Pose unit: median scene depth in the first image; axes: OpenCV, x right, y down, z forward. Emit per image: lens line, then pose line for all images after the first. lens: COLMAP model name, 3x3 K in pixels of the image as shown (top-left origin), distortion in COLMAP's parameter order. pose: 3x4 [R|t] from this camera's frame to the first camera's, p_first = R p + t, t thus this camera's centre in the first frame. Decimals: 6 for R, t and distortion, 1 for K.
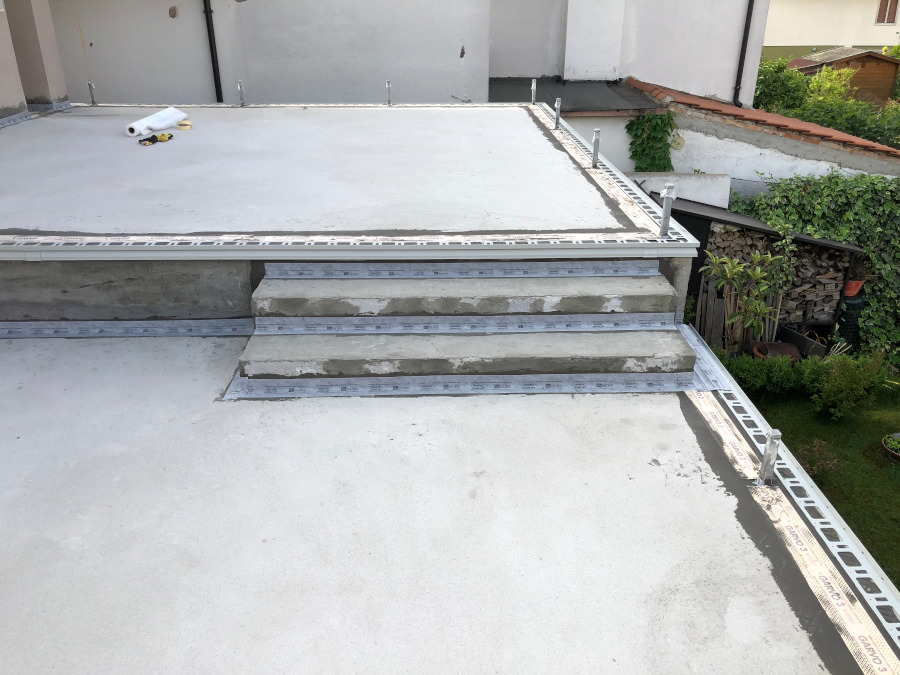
lens RADIAL K [[740.8, 0, 456.2], [0, 740.8, 339.6], [0, 0, 1]] dist [0.034439, -0.033218]
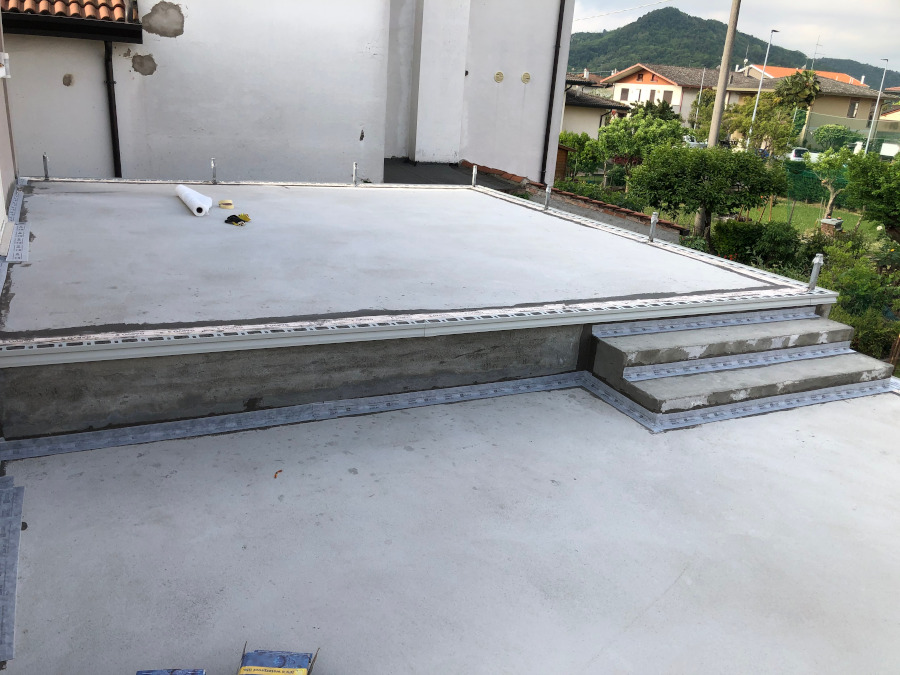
lens RADIAL K [[740.8, 0, 448.4], [0, 740.8, 343.1], [0, 0, 1]] dist [0.034439, -0.033218]
pose [[0.907761, -0.072131, 0.413240, -0.350312], [0.105835, 0.992619, -0.059224, -0.009672], [-0.405917, 0.097497, 0.908694, -0.002782]]
